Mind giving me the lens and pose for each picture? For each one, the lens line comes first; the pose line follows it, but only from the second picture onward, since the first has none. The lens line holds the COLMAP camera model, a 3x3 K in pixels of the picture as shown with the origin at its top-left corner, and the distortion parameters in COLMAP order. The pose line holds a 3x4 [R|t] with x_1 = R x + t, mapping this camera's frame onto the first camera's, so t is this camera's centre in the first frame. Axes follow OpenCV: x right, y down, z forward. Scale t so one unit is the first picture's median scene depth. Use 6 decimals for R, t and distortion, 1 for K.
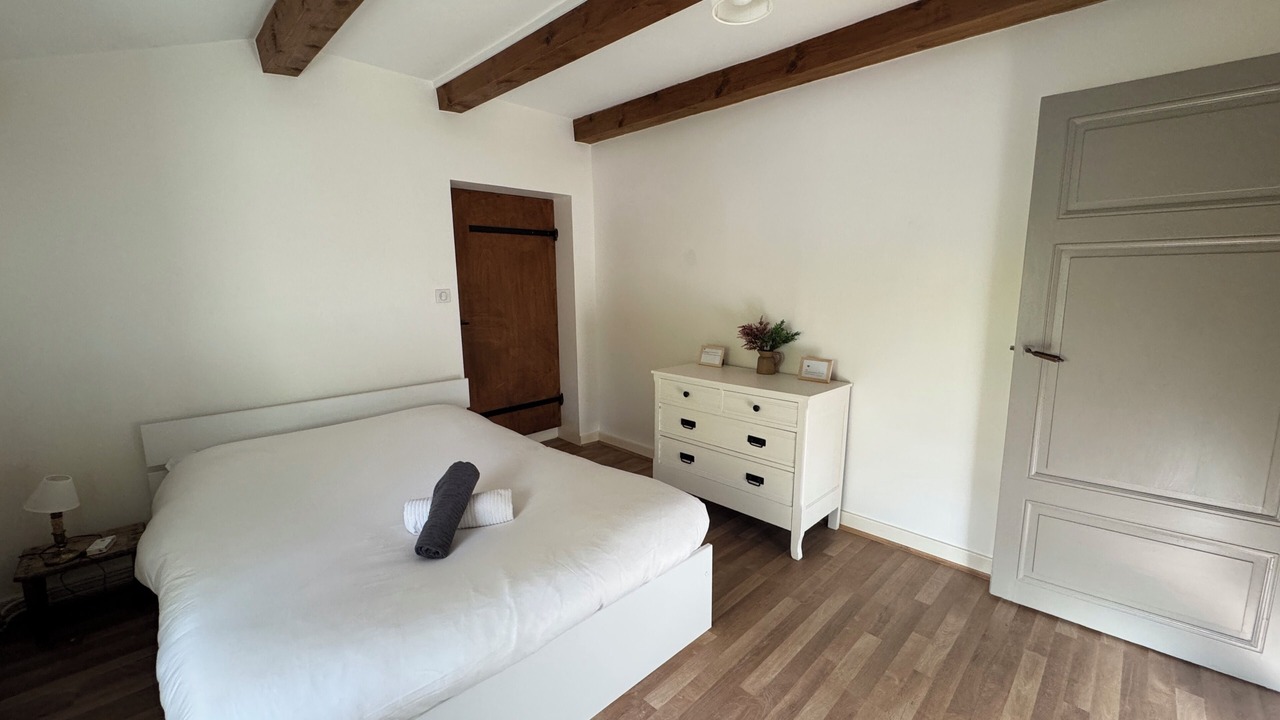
lens RADIAL K [[512.1, 0, 637.6], [0, 512.1, 356.0], [0, 0, 1]] dist [-0.003126, -0.000025]
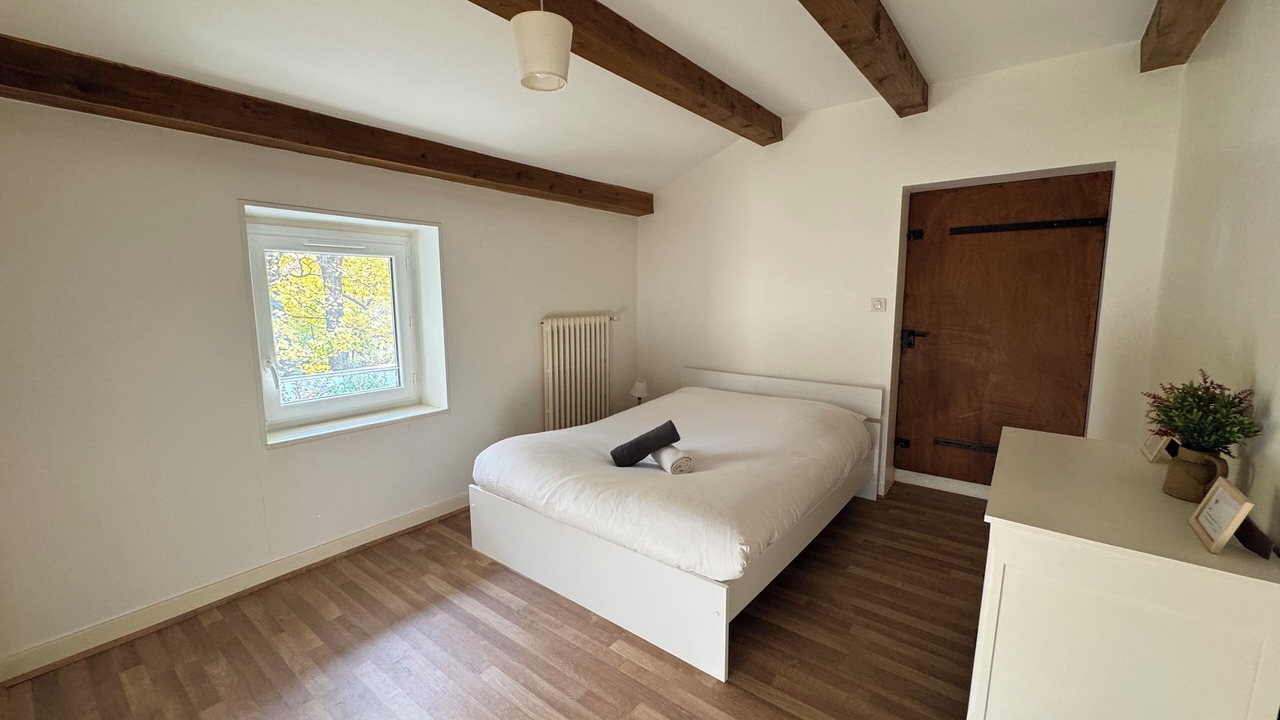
lens RADIAL K [[512.1, 0, 637.6], [0, 512.1, 356.0], [0, 0, 1]] dist [-0.003126, -0.000025]
pose [[0.124287, 0.133715, -0.983195, 0.510735], [-0.146989, 0.982427, 0.115029, -0.057318], [0.981299, 0.130222, 0.141757, 0.363782]]
